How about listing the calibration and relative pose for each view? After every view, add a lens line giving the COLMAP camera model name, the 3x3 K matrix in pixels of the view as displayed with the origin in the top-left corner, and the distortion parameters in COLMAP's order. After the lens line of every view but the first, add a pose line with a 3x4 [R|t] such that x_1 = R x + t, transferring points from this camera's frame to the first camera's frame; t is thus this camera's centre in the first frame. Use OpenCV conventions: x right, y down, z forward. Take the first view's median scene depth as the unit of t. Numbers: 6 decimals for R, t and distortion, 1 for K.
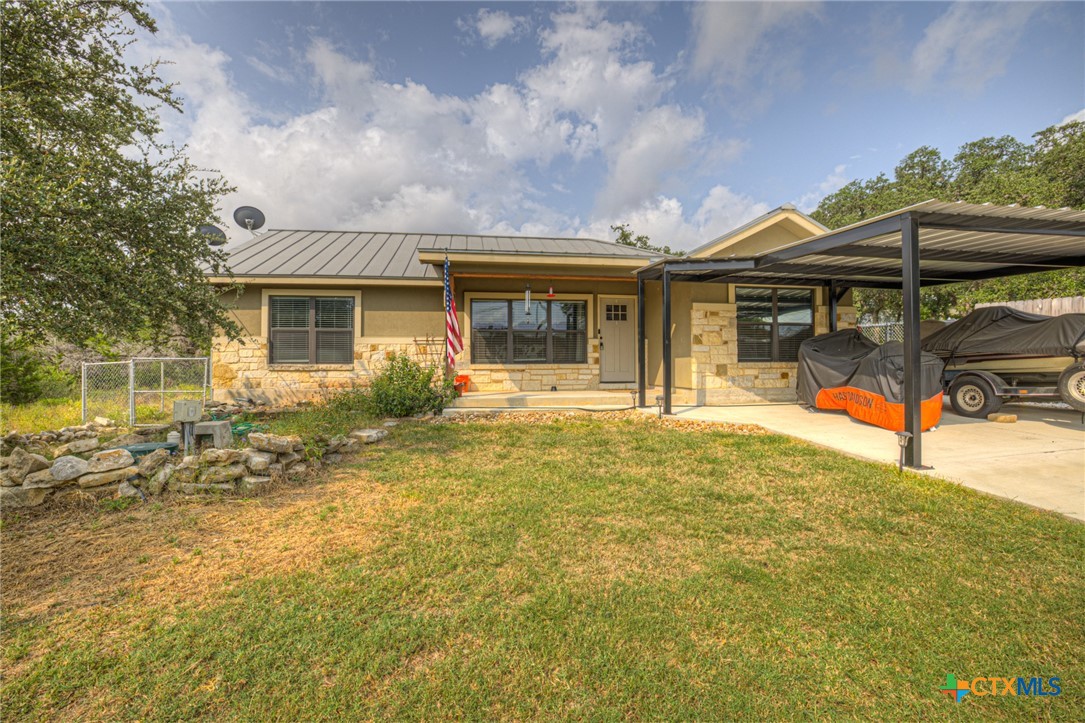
lens RADIAL K [[464.9, 0, 542.0], [0, 464.9, 362.9], [0, 0, 1]] dist [-0.039418, 0.013160]
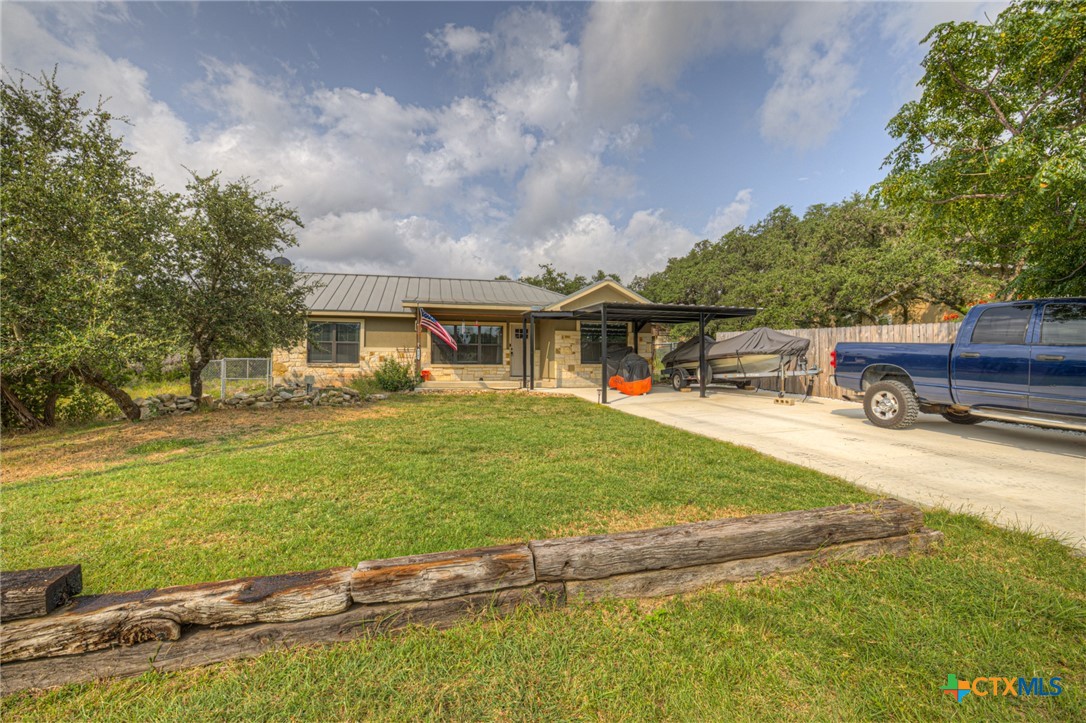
lens RADIAL K [[465.3, 0, 542.5], [0, 465.3, 363.0], [0, 0, 1]] dist [-0.039418, 0.013160]
pose [[0.997047, 0.008760, 0.076288, 0.121582], [-0.007530, 0.999837, -0.016397, 0.023112], [-0.076419, 0.015774, 0.996951, -0.705921]]
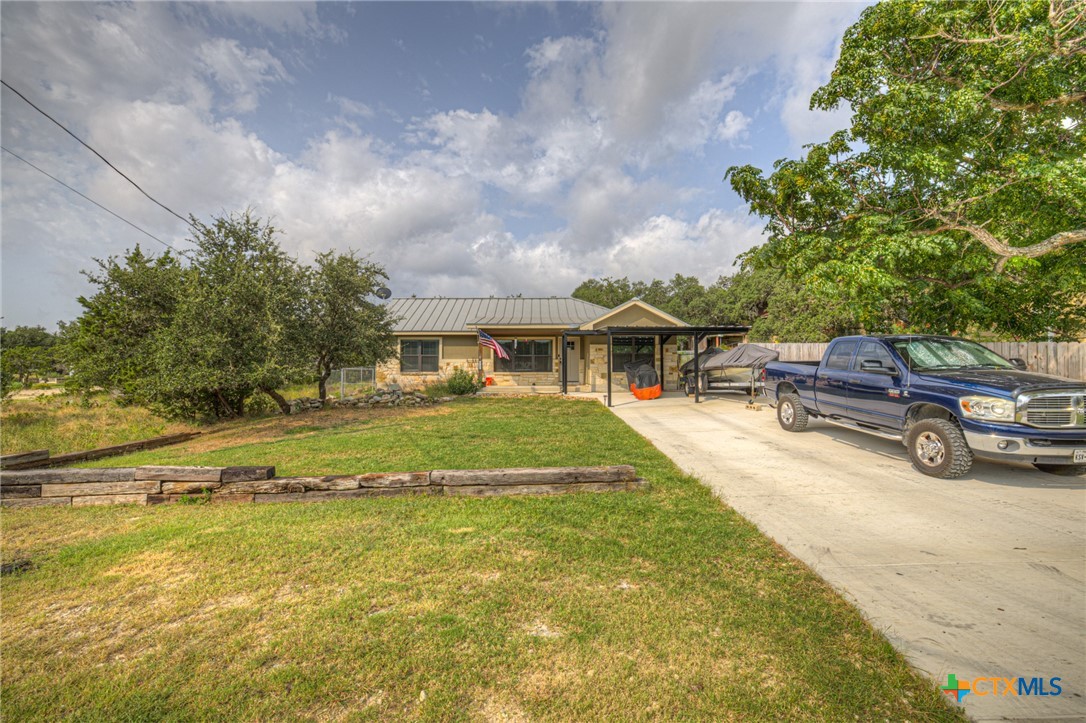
lens RADIAL K [[473.9, 0, 544.4], [0, 473.9, 358.7], [0, 0, 1]] dist [-0.039615, 0.006793]
pose [[0.989157, 0.001105, -0.146859, 0.386792], [-0.003725, 0.999839, -0.017567, -0.020895], [0.146816, 0.017923, 0.989001, -1.065739]]
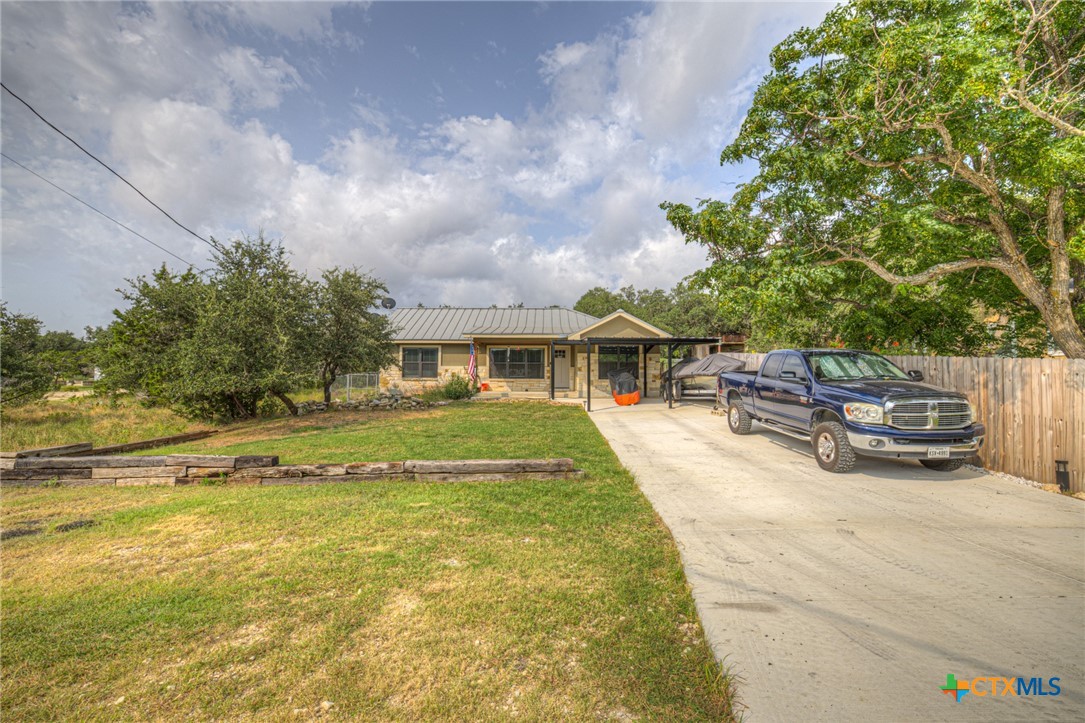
lens RADIAL K [[475.9, 0, 542.5], [0, 475.9, 361.5], [0, 0, 1]] dist [-0.031043, 0.000656]
pose [[0.984242, 0.005656, -0.176737, 0.502868], [-0.009995, 0.999670, -0.023671, -0.026883], [0.176545, 0.025065, 0.983973, -1.187469]]
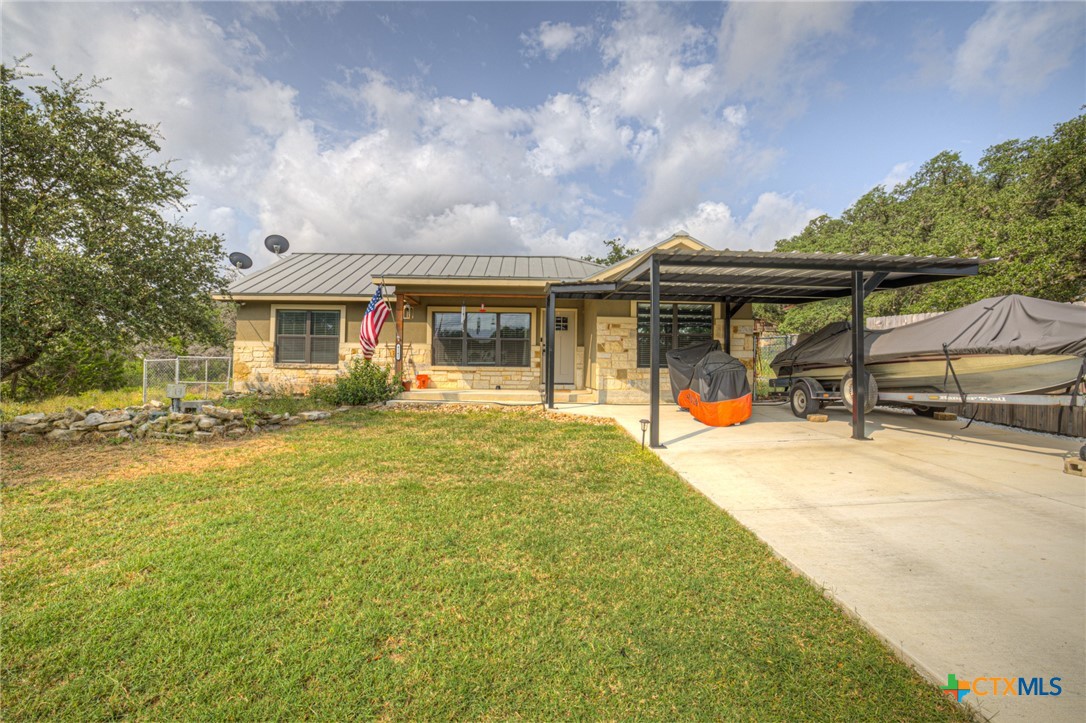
lens RADIAL K [[465.3, 0, 542.5], [0, 465.3, 363.0], [0, 0, 1]] dist [-0.039418, 0.013160]
pose [[0.991239, 0.016080, -0.131097, 0.303271], [-0.017752, 0.999775, -0.011594, 0.004012], [0.130881, 0.013820, 0.991302, -0.168304]]
